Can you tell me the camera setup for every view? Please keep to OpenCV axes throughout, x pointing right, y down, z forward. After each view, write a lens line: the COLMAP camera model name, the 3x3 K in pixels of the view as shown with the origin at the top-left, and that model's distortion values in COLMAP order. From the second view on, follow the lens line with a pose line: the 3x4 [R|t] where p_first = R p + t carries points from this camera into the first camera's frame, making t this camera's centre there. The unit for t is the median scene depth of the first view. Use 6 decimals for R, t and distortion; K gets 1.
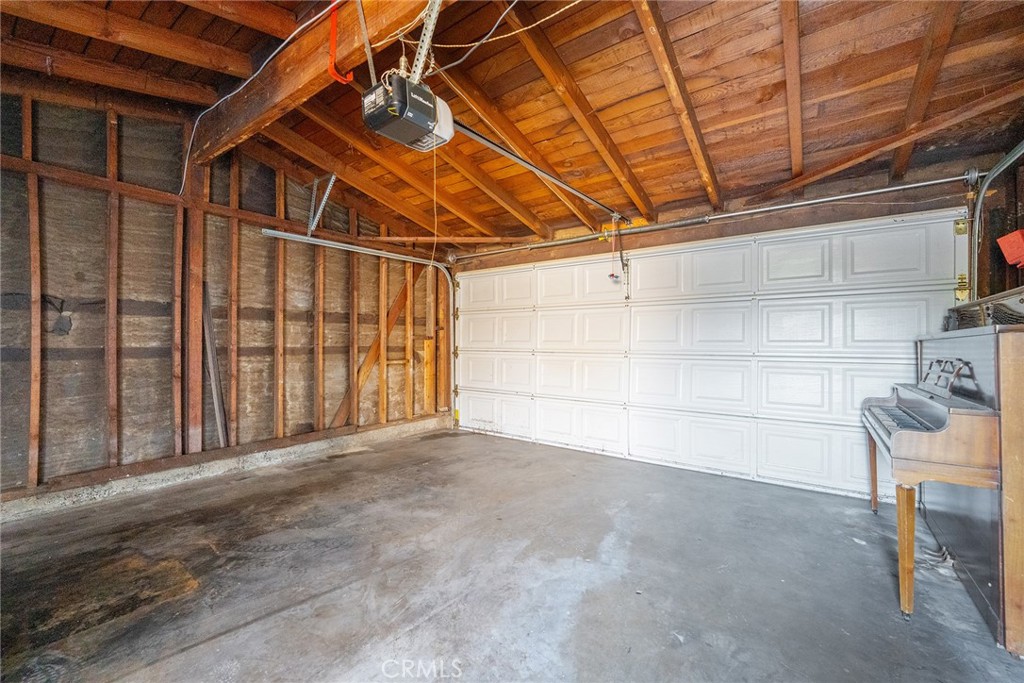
lens RADIAL K [[420.3, 0, 513.9], [0, 420.3, 344.6], [0, 0, 1]] dist [-0.001631, -0.000195]
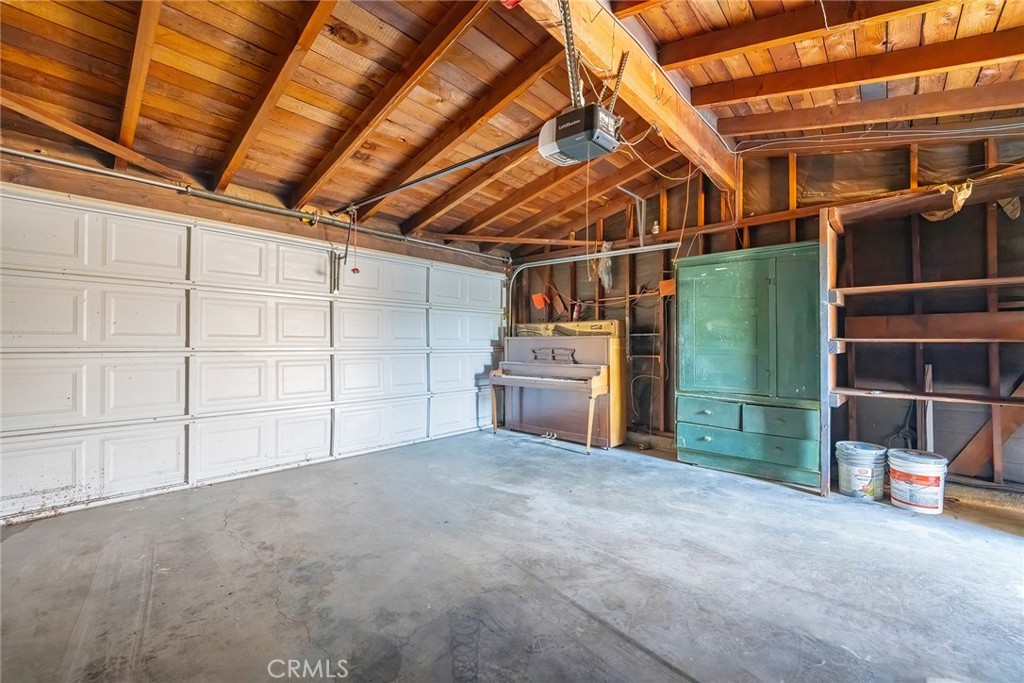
lens RADIAL K [[420.3, 0, 515.1], [0, 420.3, 338.0], [0, 0, 1]] dist [-0.001631, -0.000195]
pose [[0.097985, 0.007781, 0.995157, -1.198468], [-0.003048, 0.999967, -0.007519, 0.000896], [-0.995183, -0.002297, 0.098006, 0.917908]]
